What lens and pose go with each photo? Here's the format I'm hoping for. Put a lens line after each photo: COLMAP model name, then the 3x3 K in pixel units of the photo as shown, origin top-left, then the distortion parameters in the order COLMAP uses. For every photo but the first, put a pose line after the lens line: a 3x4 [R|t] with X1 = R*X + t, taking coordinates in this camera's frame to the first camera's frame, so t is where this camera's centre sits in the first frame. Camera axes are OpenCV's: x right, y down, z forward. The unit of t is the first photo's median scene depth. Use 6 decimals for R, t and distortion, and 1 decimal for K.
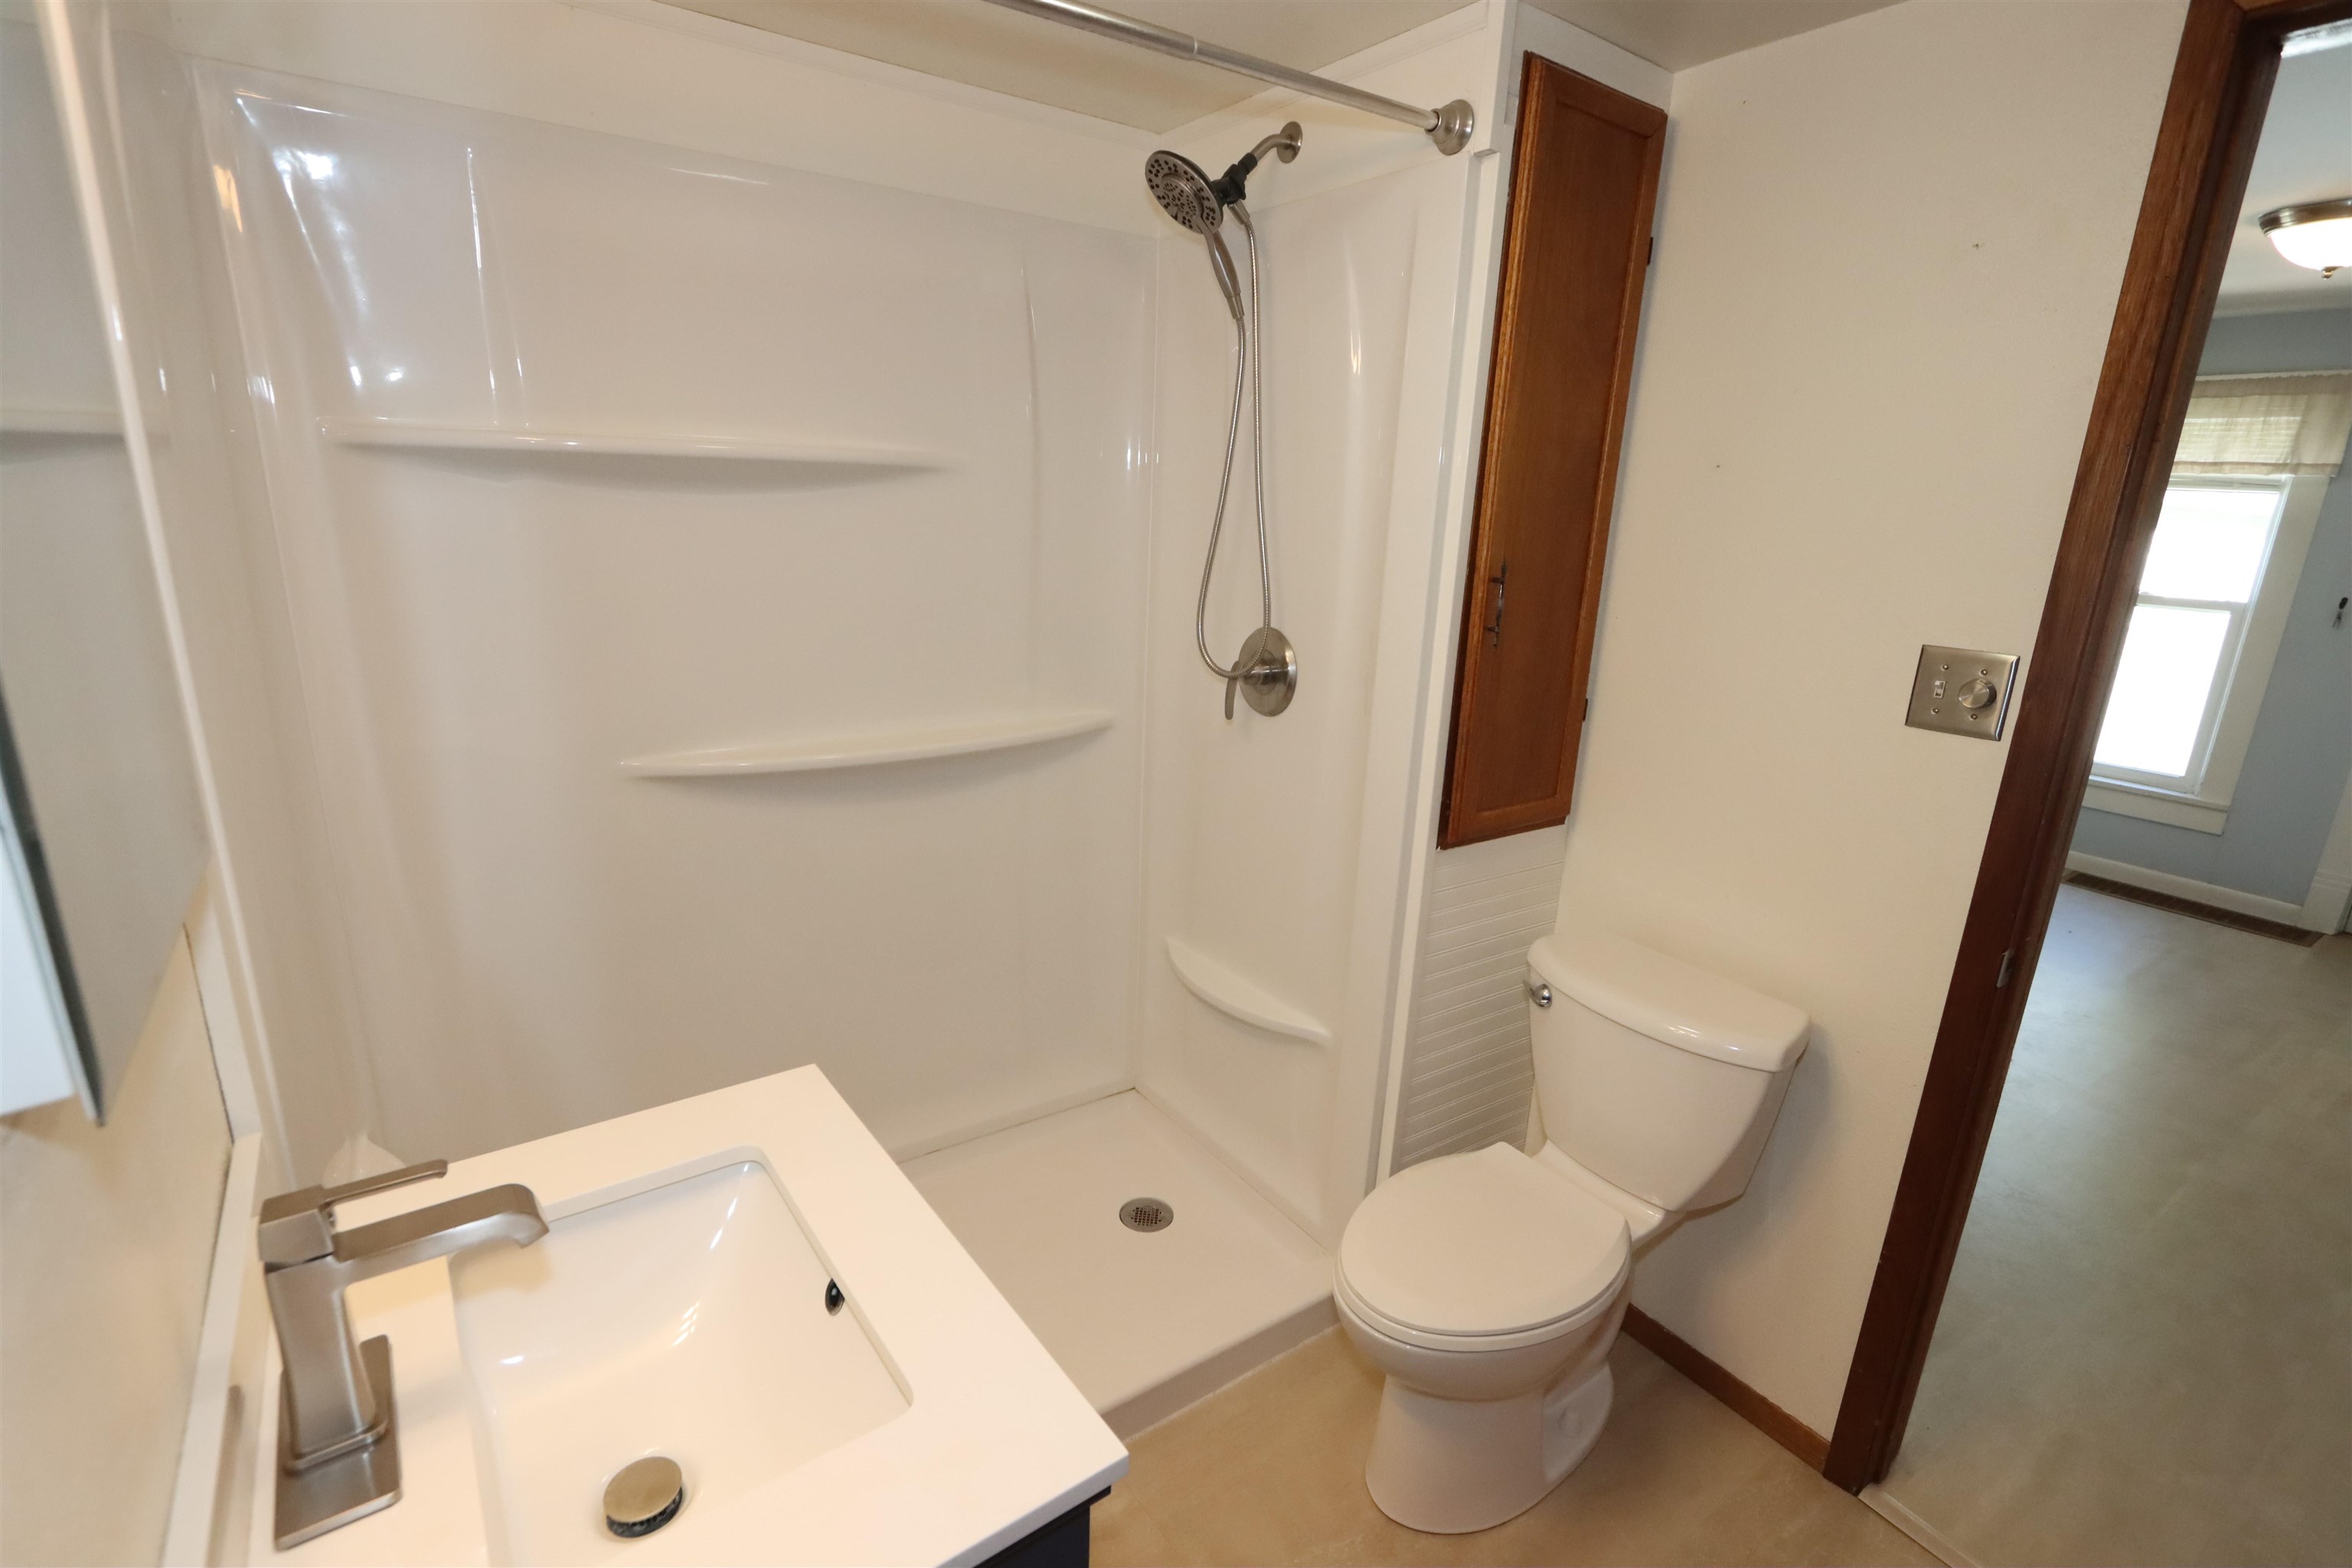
lens RADIAL K [[1080.3, 0, 1175.4], [0, 1080.3, 792.4], [0, 0, 1]] dist [-0.016209, 0.002084]
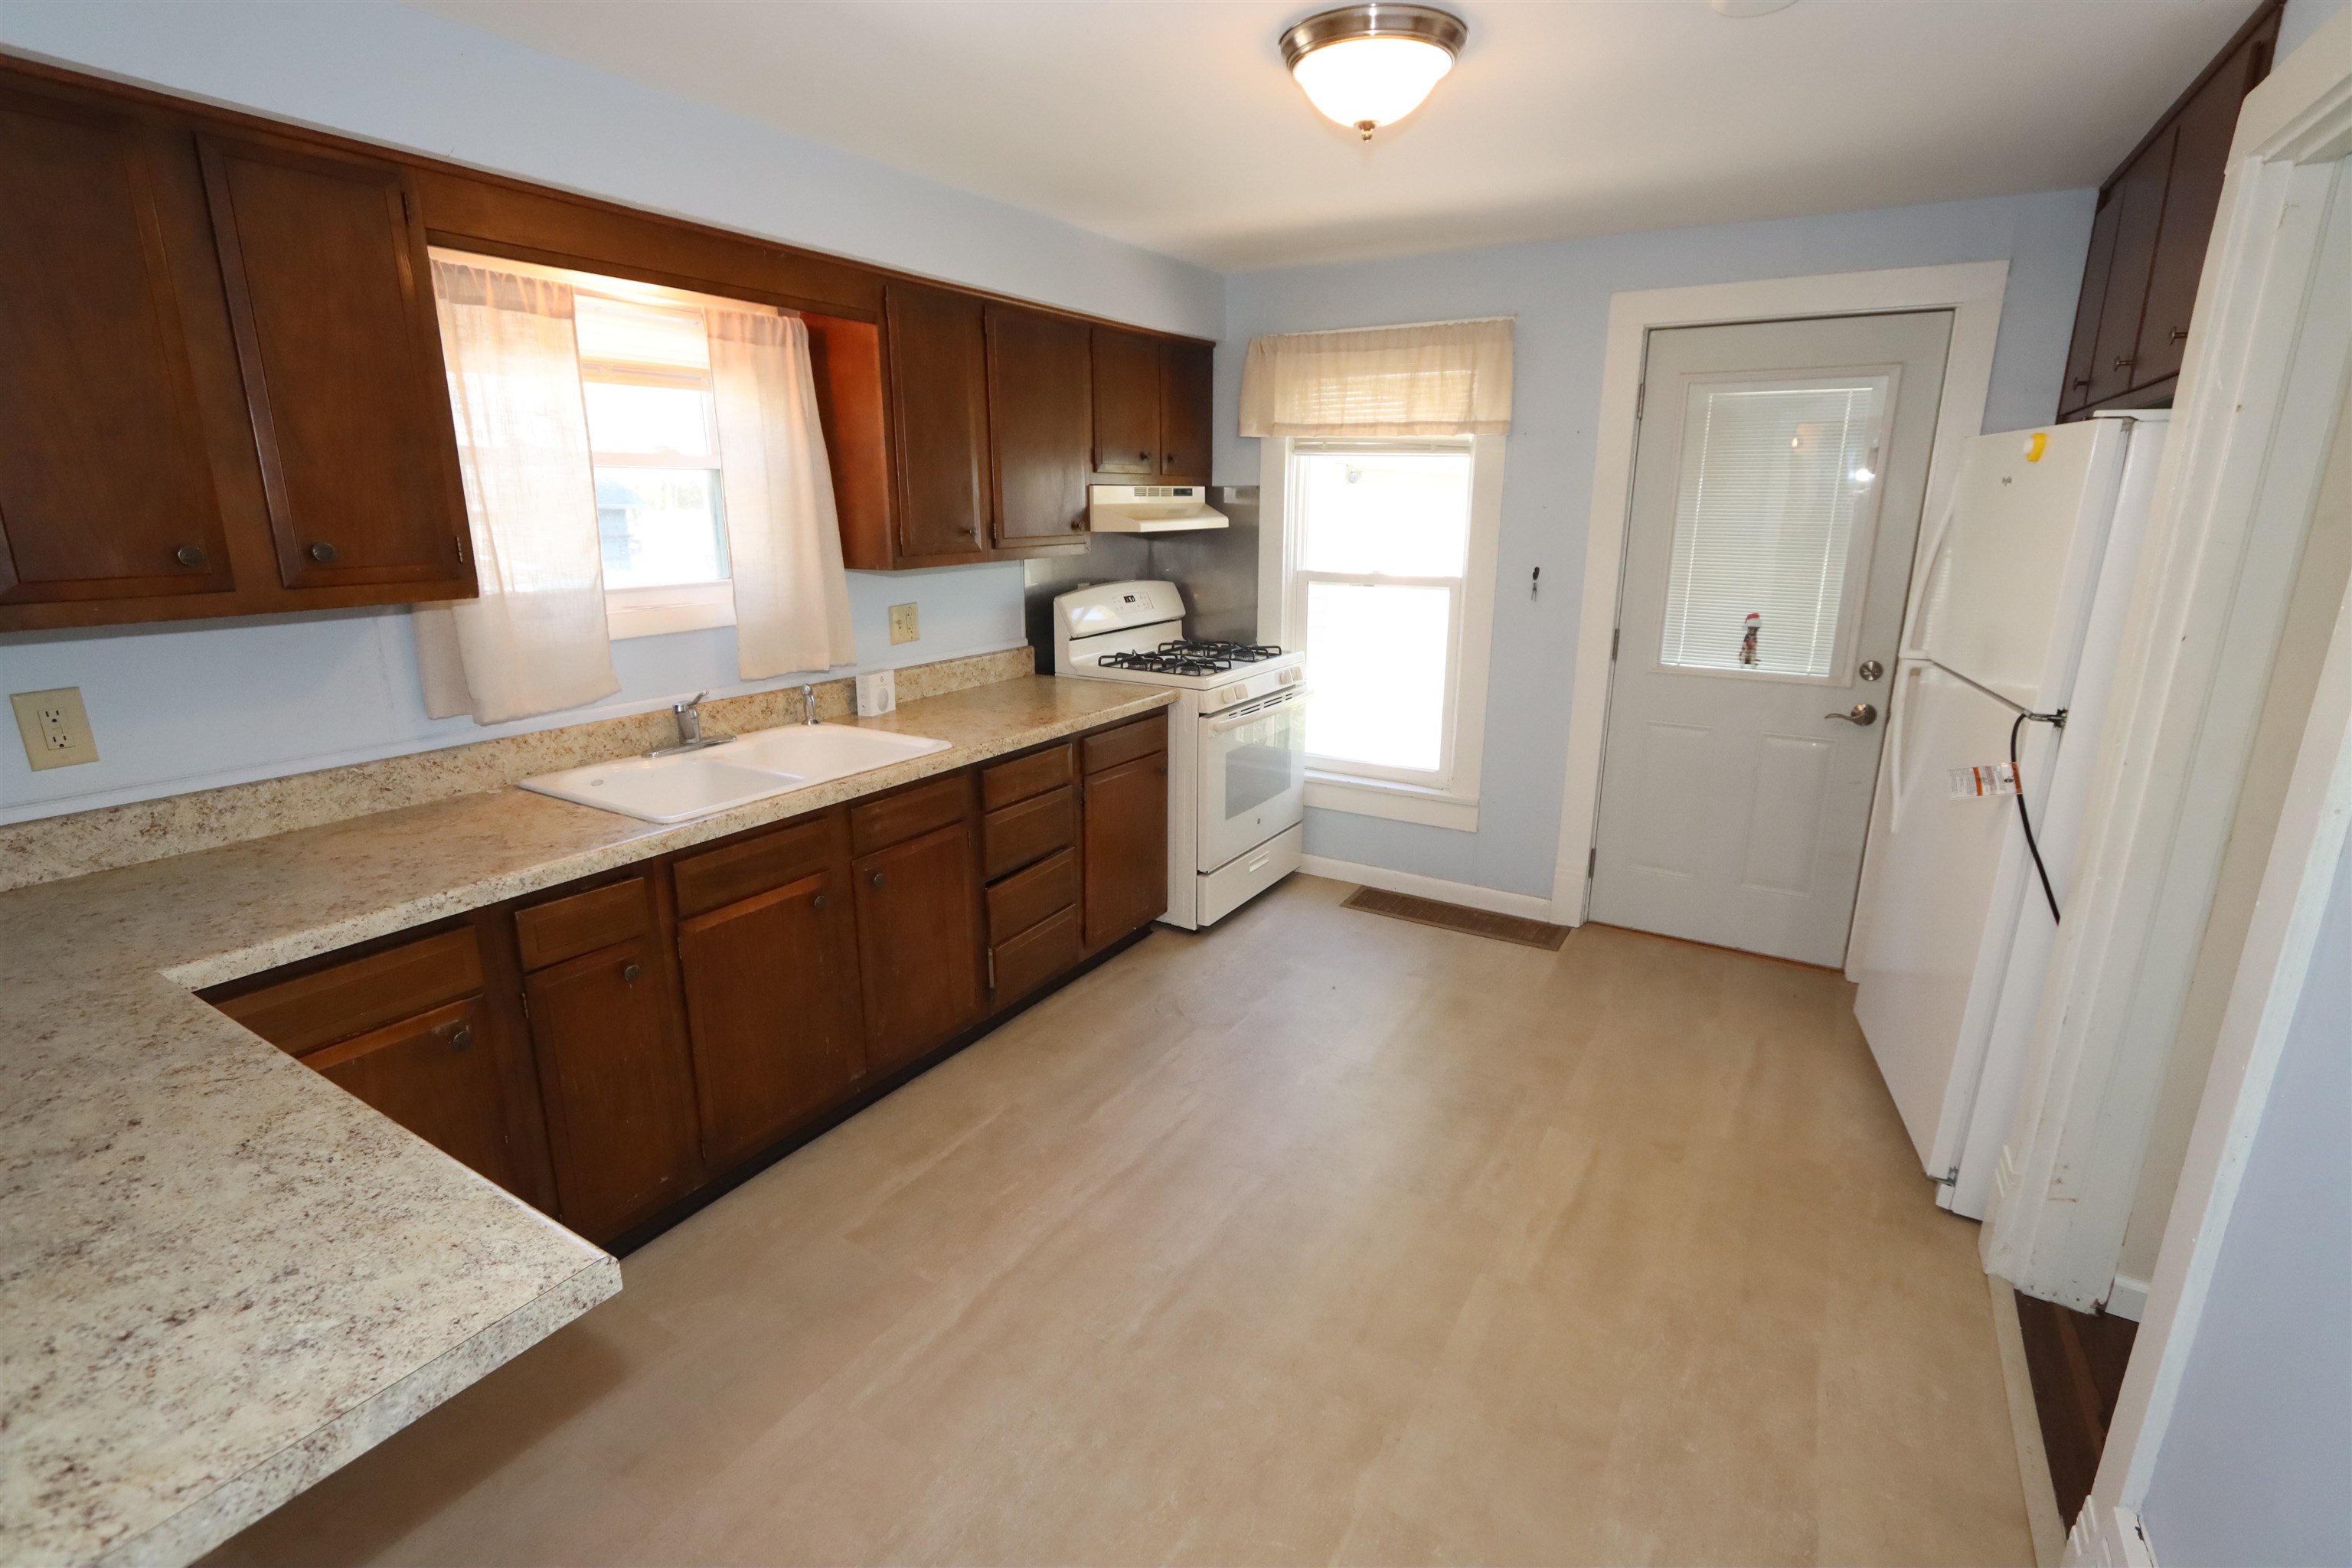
lens RADIAL K [[1080.3, 0, 1174.0], [0, 1080.3, 778.6], [0, 0, 1]] dist [-0.016209, 0.002084]
pose [[0.905045, -0.140636, 0.401392, 0.412196], [0.142295, 0.989487, 0.025845, -0.070247], [-0.400807, 0.033725, 0.915542, 0.275963]]
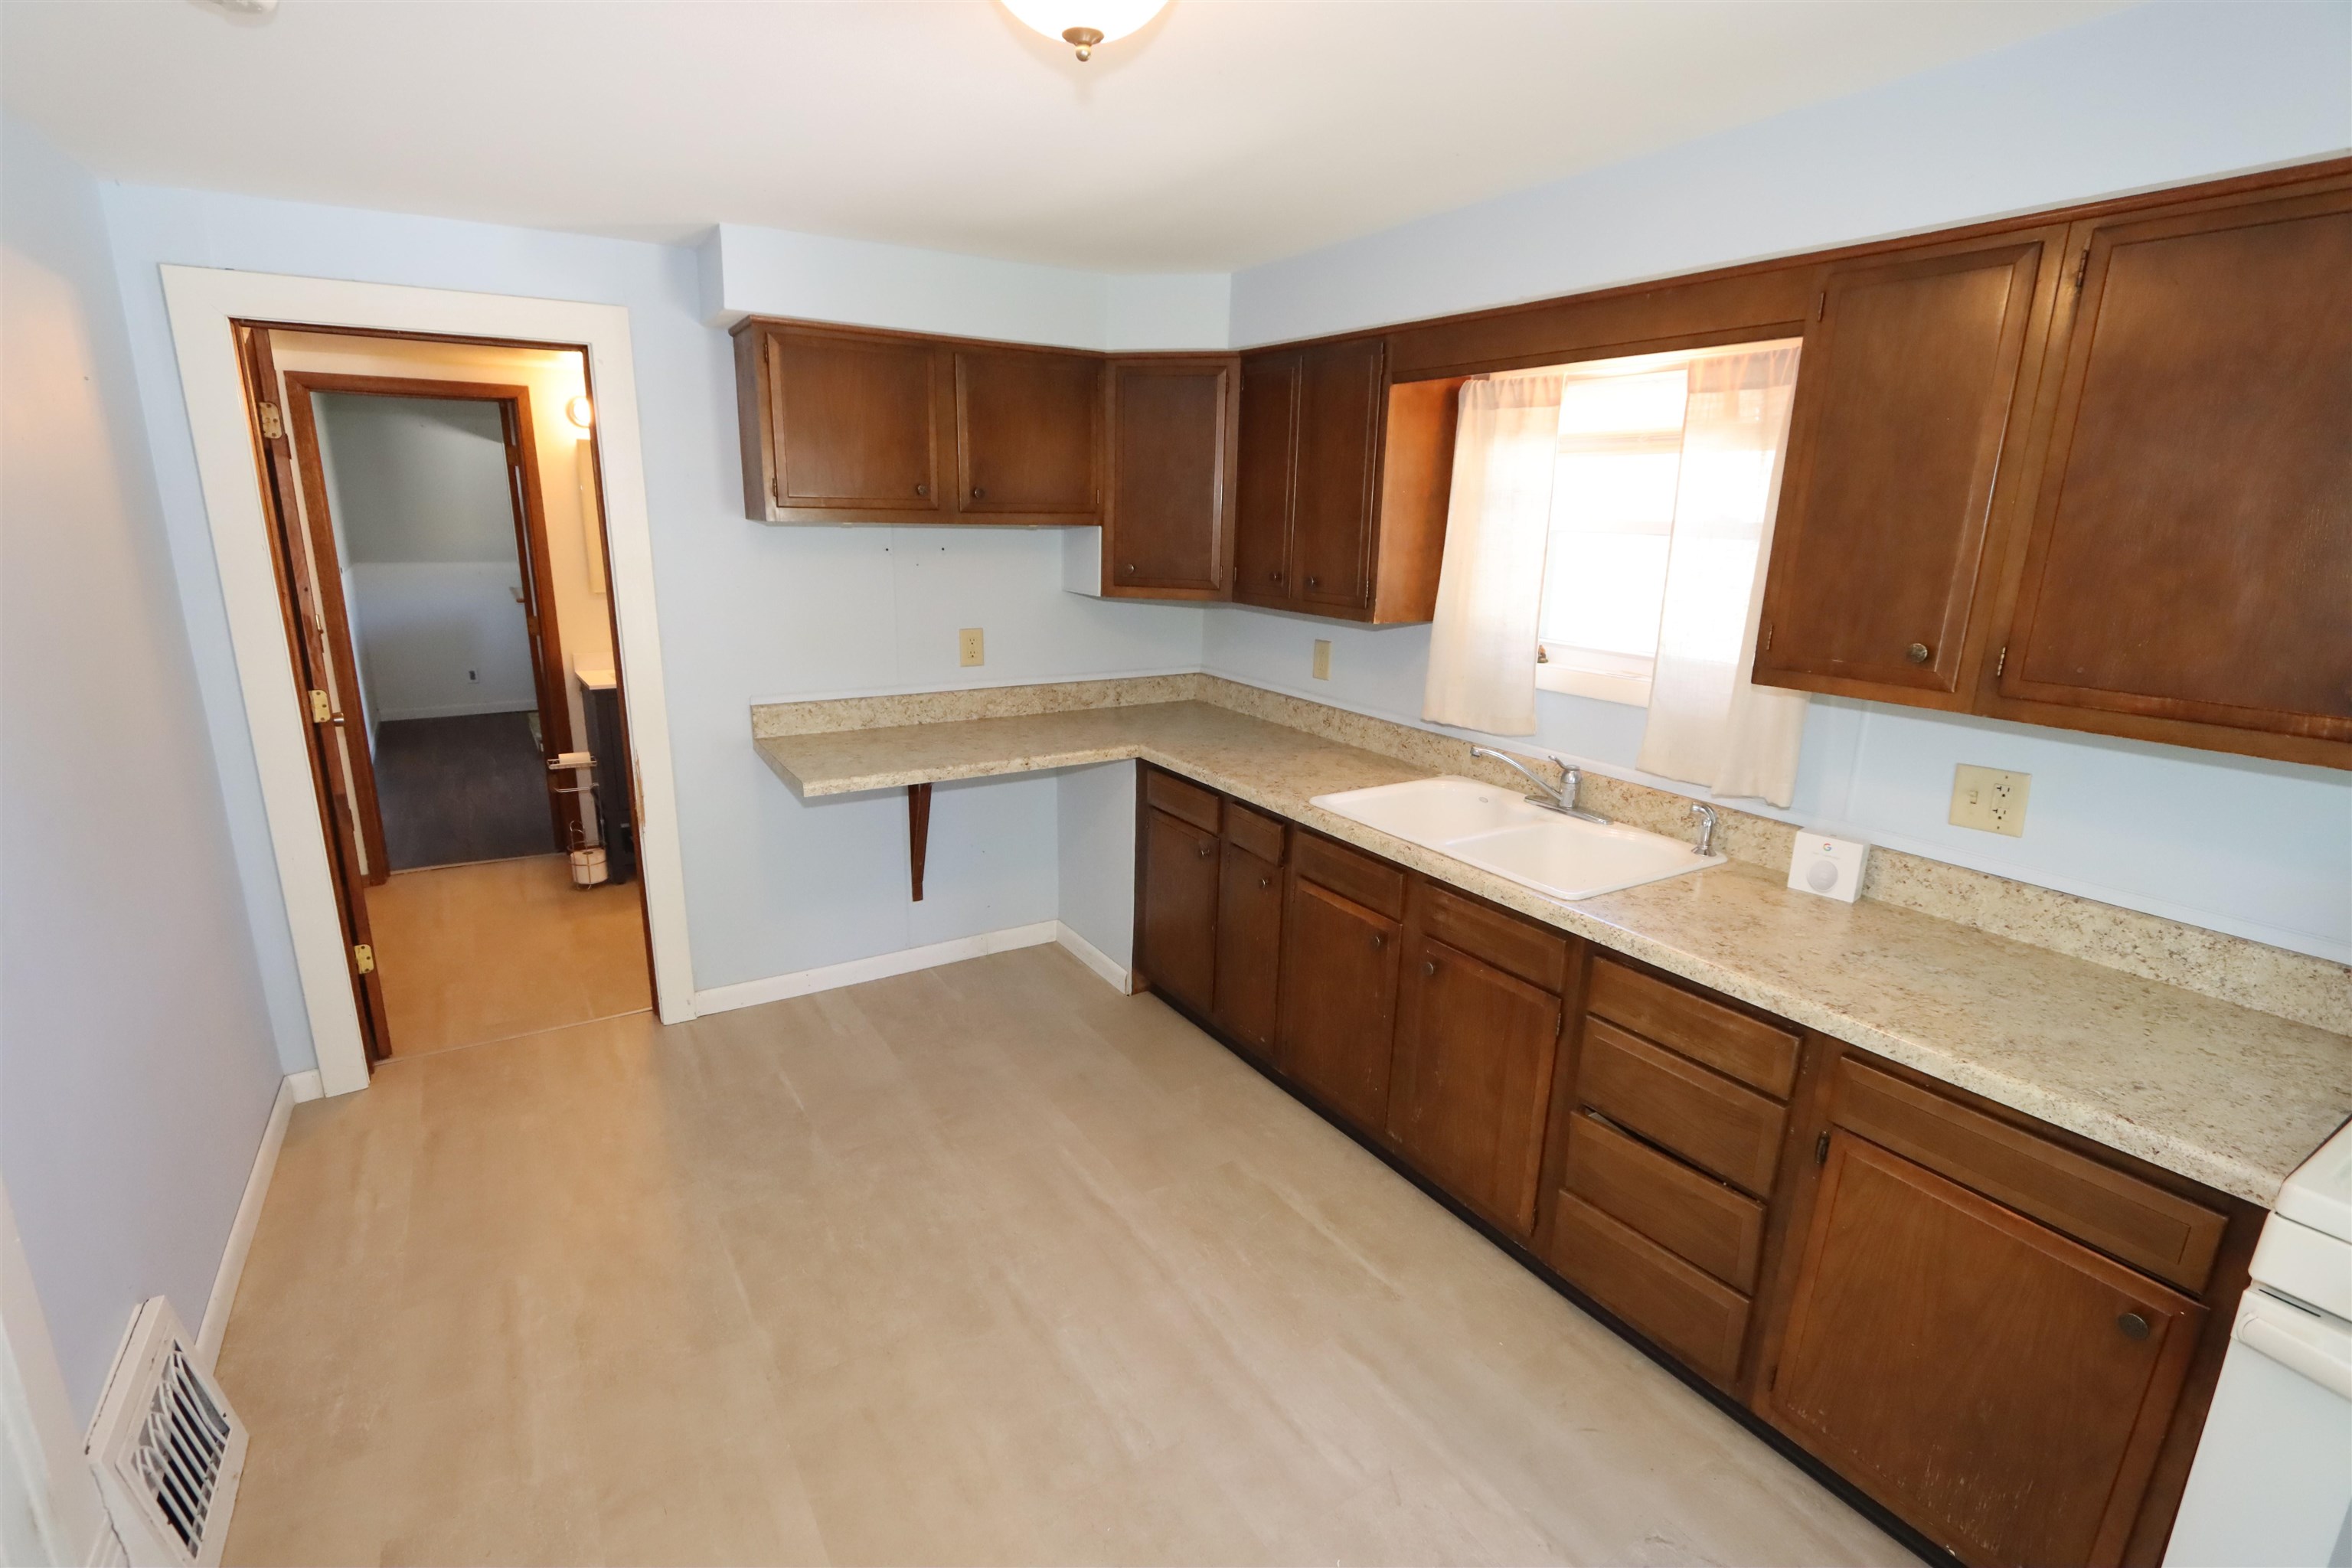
lens RADIAL K [[1080.3, 0, 1173.1], [0, 1080.3, 787.0], [0, 0, 1]] dist [-0.016209, 0.002084]
pose [[-0.025820, 0.212735, -0.976769, 1.059541], [-0.284807, 0.935035, 0.211174, -0.198183], [0.958237, 0.283643, 0.036446, 0.733742]]
